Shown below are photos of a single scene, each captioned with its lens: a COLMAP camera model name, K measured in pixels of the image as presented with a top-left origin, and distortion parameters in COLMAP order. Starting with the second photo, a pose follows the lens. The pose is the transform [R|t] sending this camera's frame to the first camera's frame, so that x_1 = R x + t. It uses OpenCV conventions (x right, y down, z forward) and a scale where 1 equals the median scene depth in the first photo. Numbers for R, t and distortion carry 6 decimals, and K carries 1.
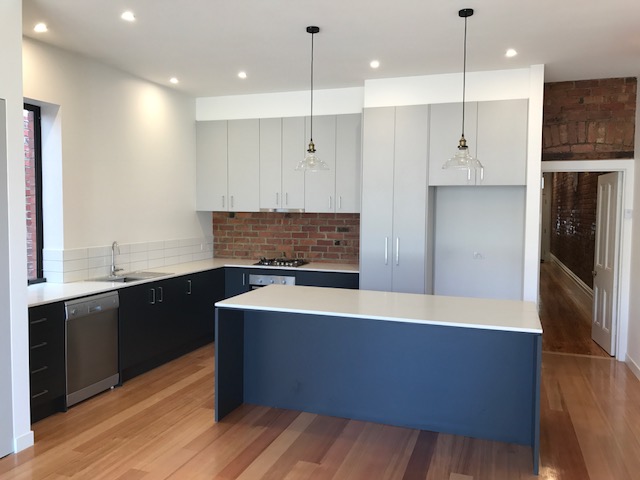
lens RADIAL K [[522.4, 0, 320.2], [0, 522.4, 235.9], [0, 0, 1]] dist [0.020552, -0.023381]
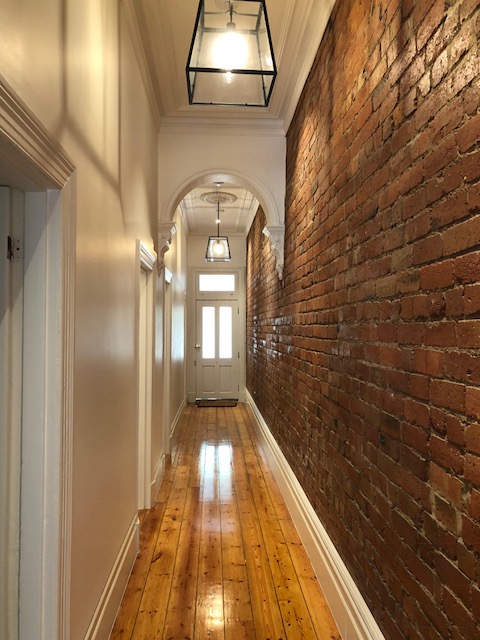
lens RADIAL K [[518.8, 0, 240.4], [0, 518.8, 321.4], [0, 0, 1]] dist [0.030088, -0.007205]
pose [[0.926500, -0.001933, 0.376290, 0.250388], [0.025141, 0.998070, -0.056776, -0.018838], [-0.375454, 0.062063, 0.924761, 0.527049]]
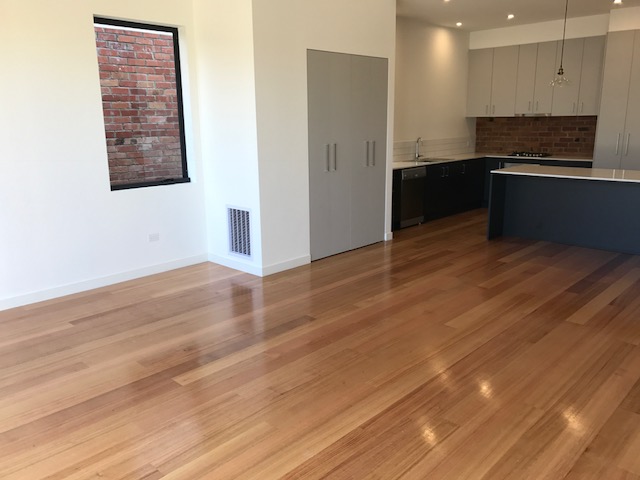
lens RADIAL K [[522.4, 0, 314.2], [0, 522.4, 235.7], [0, 0, 1]] dist [0.020552, -0.023381]
pose [[0.905161, 0.071251, -0.419056, 0.005345], [-0.000034, 0.985863, 0.167551, 0.032463], [0.425070, -0.151646, 0.892367, -0.503209]]
